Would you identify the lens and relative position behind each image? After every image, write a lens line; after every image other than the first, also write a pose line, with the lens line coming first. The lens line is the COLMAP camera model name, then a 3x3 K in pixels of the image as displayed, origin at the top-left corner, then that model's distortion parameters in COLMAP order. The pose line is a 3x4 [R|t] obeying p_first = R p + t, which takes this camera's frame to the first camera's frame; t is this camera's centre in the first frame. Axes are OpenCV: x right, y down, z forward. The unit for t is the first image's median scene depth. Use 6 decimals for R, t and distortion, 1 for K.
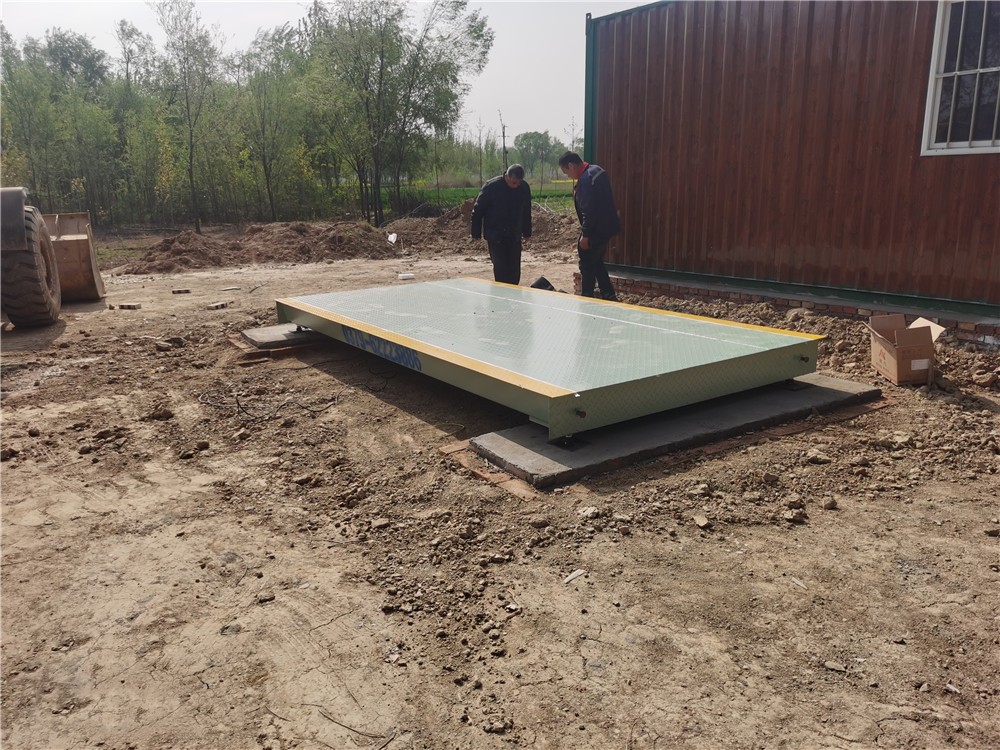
lens RADIAL K [[776.1, 0, 496.4], [0, 776.1, 379.6], [0, 0, 1]] dist [0.046142, -0.029666]
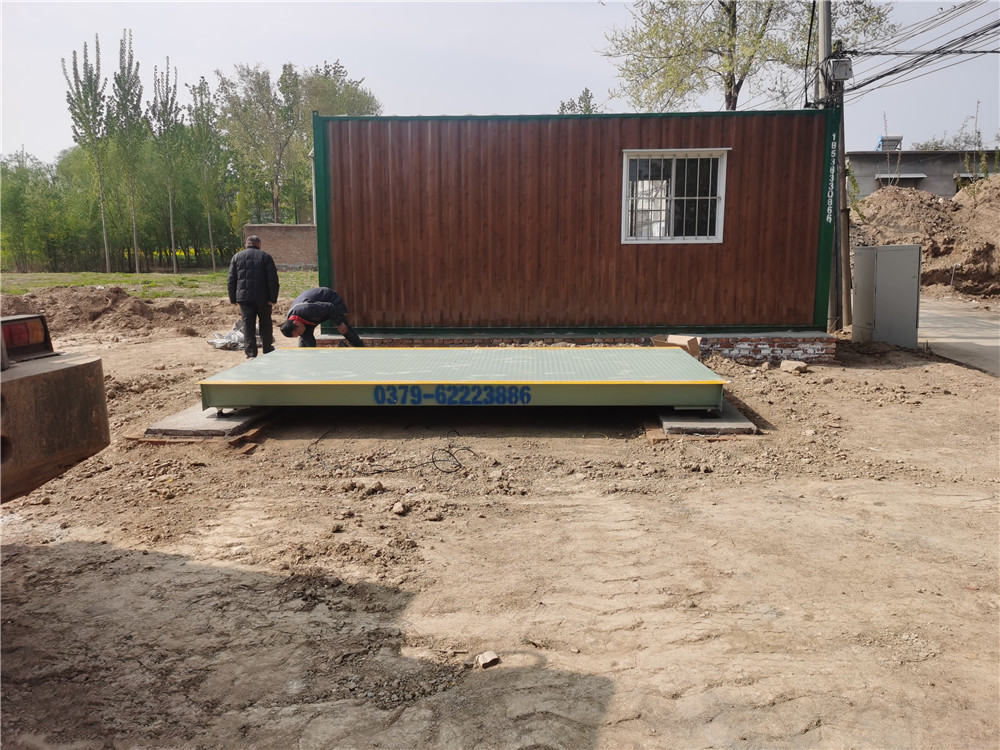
lens RADIAL K [[776.1, 0, 496.6], [0, 776.1, 368.0], [0, 0, 1]] dist [0.046142, -0.029666]
pose [[0.592346, -0.106289, 0.798642, -1.264135], [0.196728, 0.980337, -0.015441, -0.065875], [-0.781296, 0.166262, 0.601609, 0.328086]]
